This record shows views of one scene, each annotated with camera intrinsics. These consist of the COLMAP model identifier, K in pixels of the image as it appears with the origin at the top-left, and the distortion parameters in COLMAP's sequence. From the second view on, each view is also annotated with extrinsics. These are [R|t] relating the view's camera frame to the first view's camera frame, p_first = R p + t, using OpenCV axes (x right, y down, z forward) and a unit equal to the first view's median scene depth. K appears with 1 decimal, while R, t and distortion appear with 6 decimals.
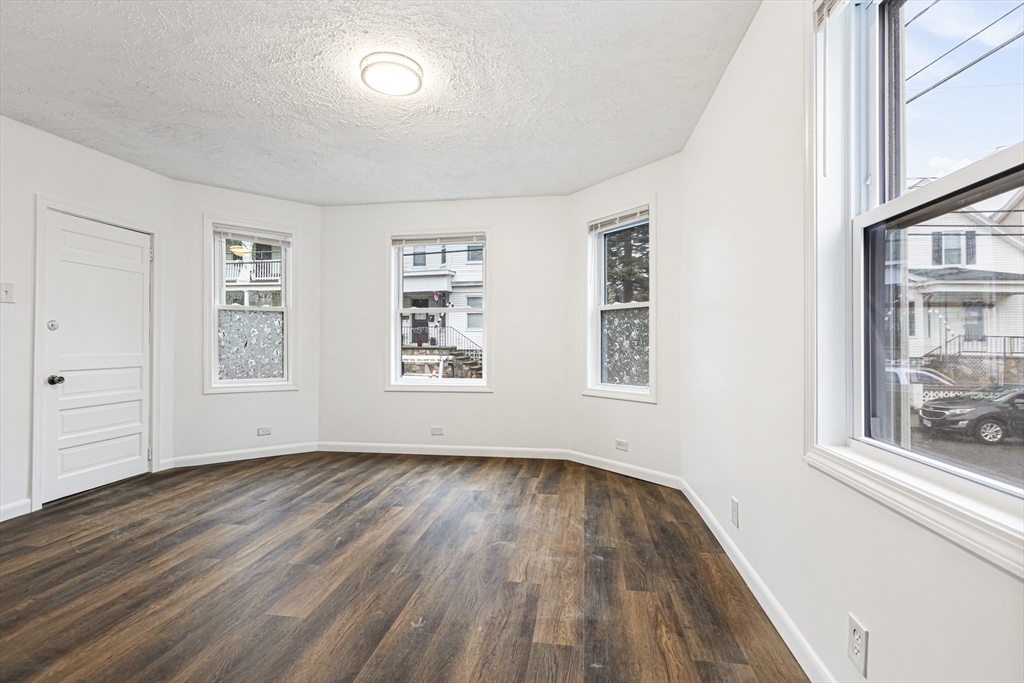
lens RADIAL K [[457.7, 0, 510.0], [0, 457.7, 341.1], [0, 0, 1]] dist [0.002452, -0.002013]
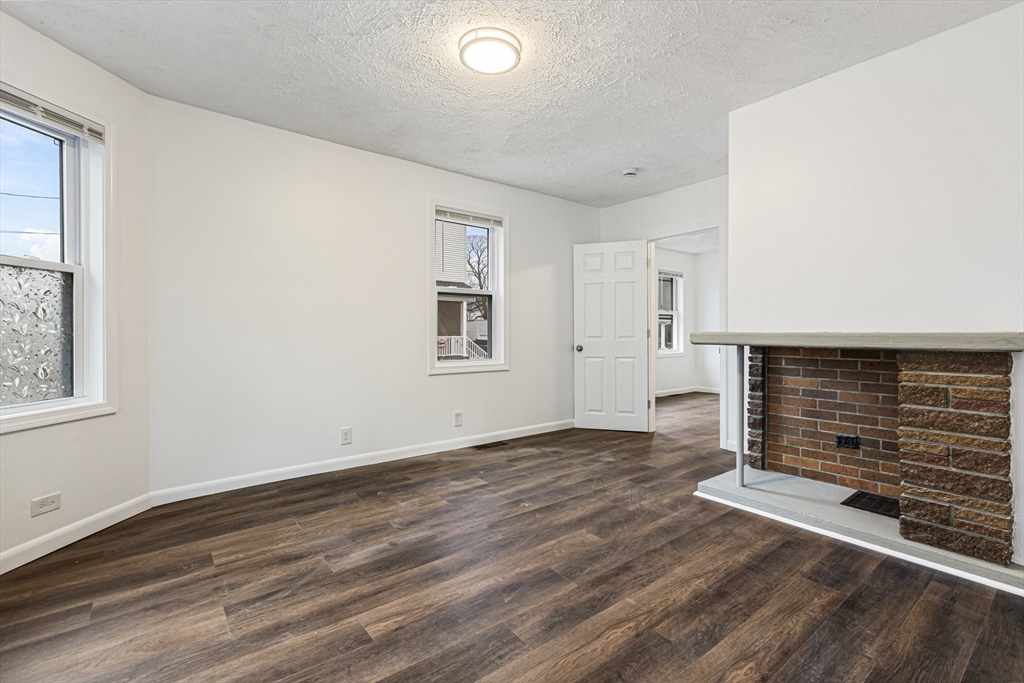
lens RADIAL K [[457.7, 0, 512.4], [0, 457.7, 336.9], [0, 0, 1]] dist [0.002452, -0.002013]
pose [[-0.735562, -0.005553, 0.677434, -0.859806], [-0.001618, 0.999978, 0.006440, 0.015252], [-0.677455, 0.003641, -0.735555, 1.514878]]
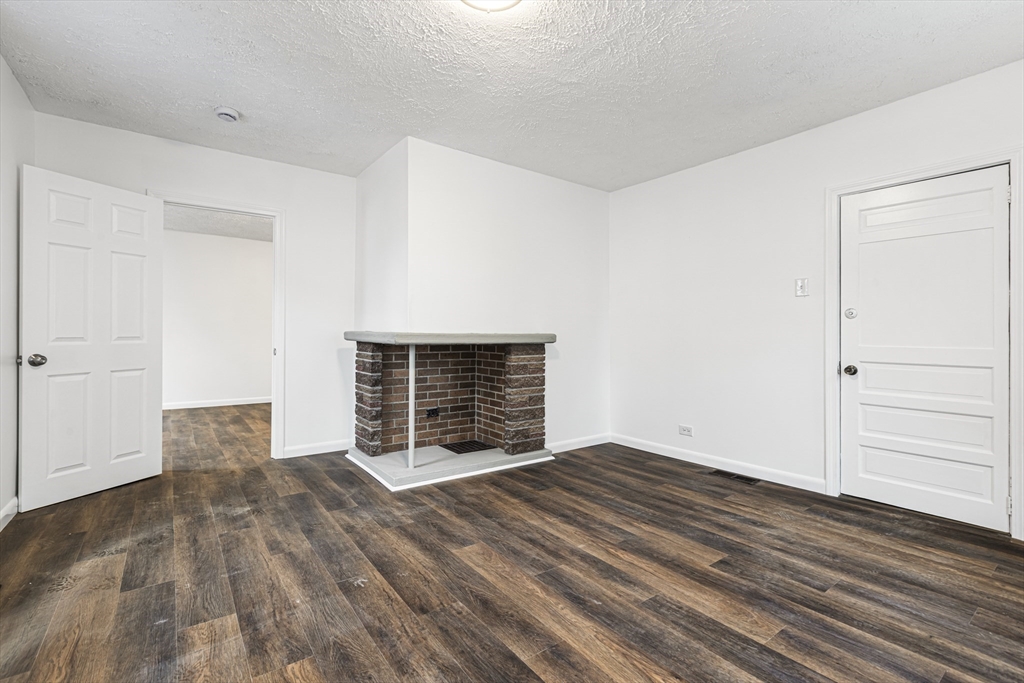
lens RADIAL K [[457.7, 0, 510.5], [0, 457.7, 333.4], [0, 0, 1]] dist [0.002452, -0.002013]
pose [[-0.696651, -0.003118, -0.717404, 0.233730], [-0.003040, 0.999994, -0.001393, 0.012701], [0.717404, 0.001211, -0.696656, 1.395691]]
